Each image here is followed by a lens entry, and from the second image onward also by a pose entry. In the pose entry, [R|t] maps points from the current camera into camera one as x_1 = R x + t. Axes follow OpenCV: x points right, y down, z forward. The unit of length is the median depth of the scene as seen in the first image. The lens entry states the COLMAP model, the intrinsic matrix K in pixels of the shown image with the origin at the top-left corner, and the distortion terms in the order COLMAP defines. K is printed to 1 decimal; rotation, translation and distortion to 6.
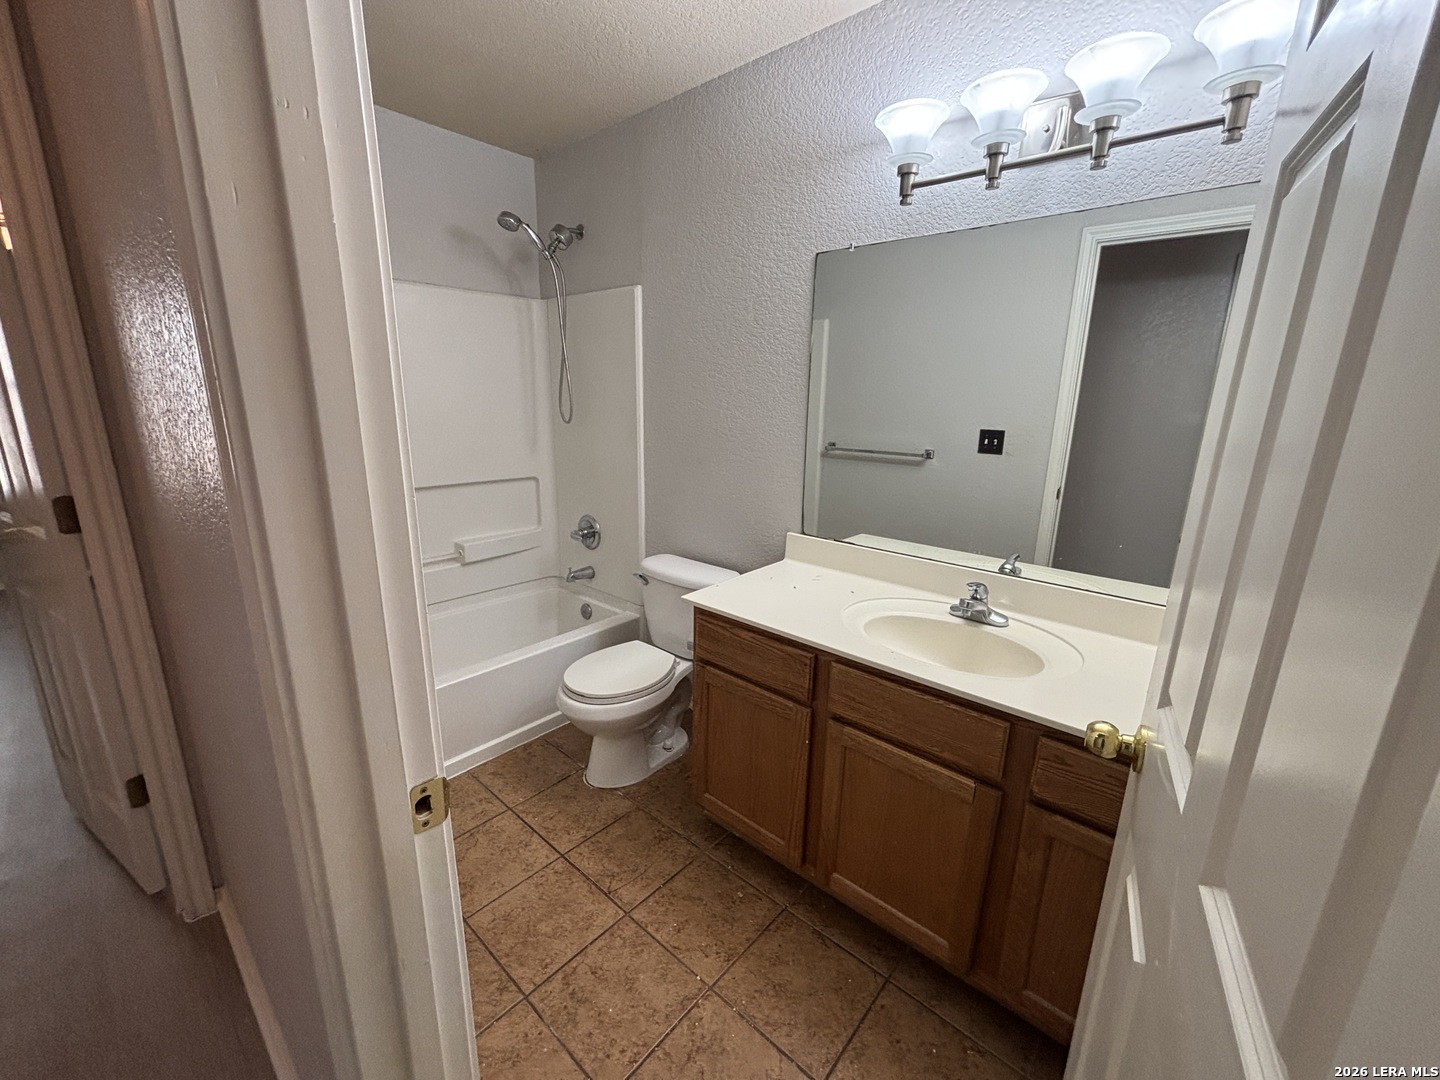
lens RADIAL K [[583.6, 0, 719.4], [0, 583.6, 538.0], [0, 0, 1]] dist [-0.000383, -0.001085]
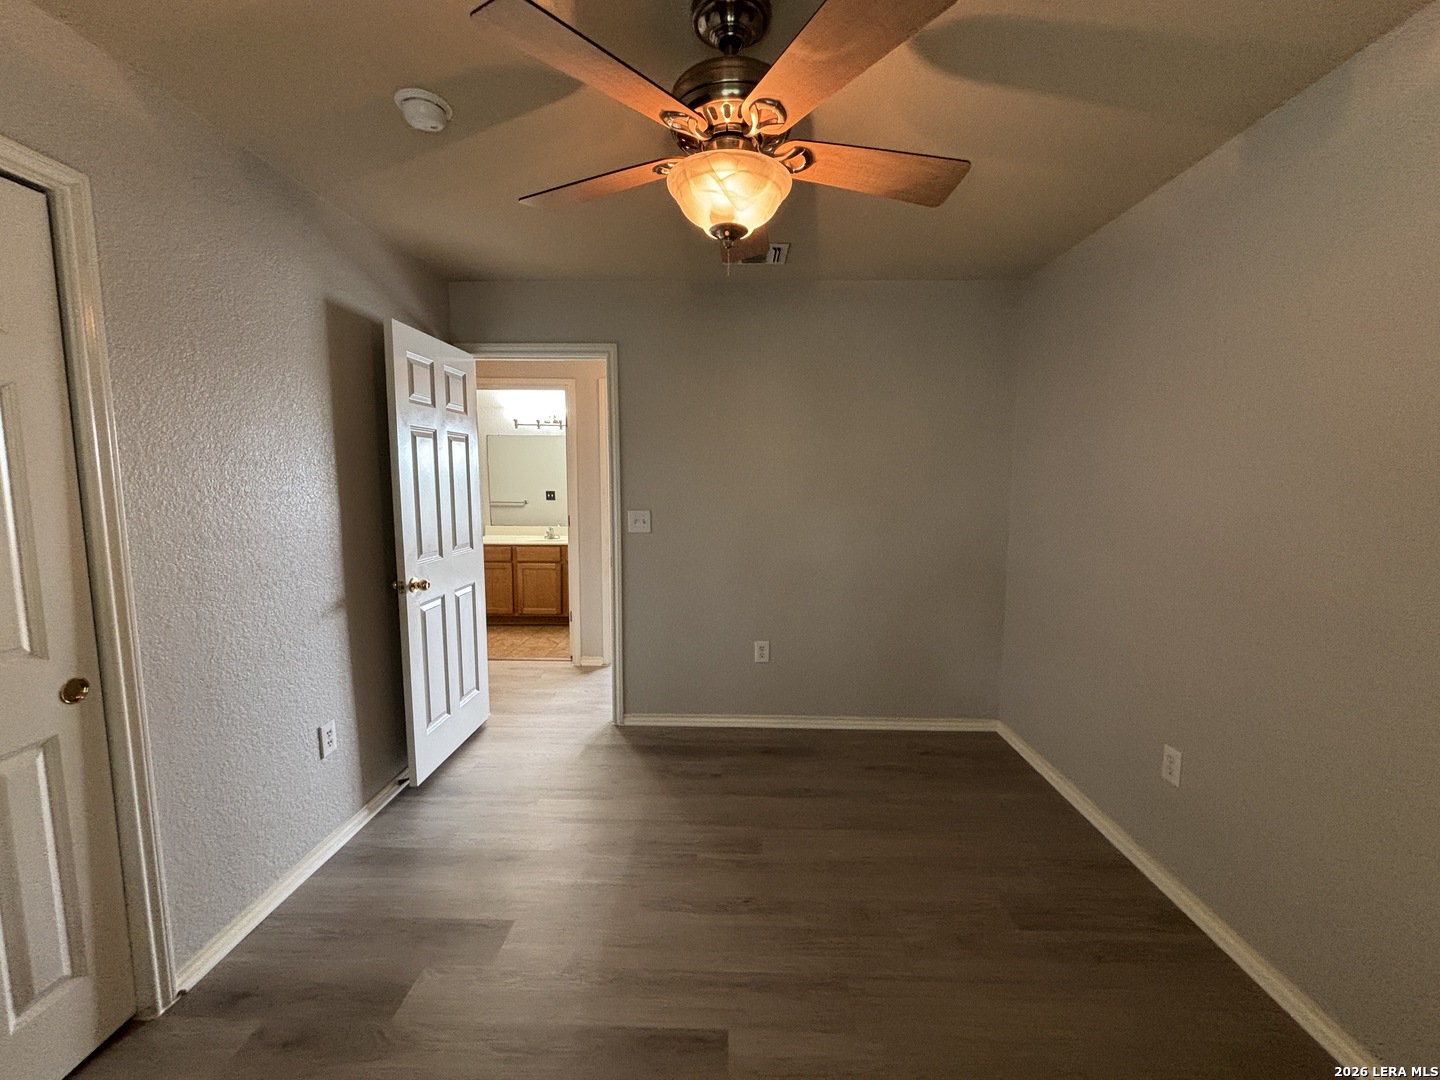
lens RADIAL K [[583.6, 0, 717.8], [0, 583.6, 537.3], [0, 0, 1]] dist [-0.000383, -0.001085]
pose [[0.767571, -0.082337, 0.635653, -1.158299], [0.167746, 0.982955, -0.075236, 0.621998], [-0.618624, 0.164377, 0.768300, -2.623600]]
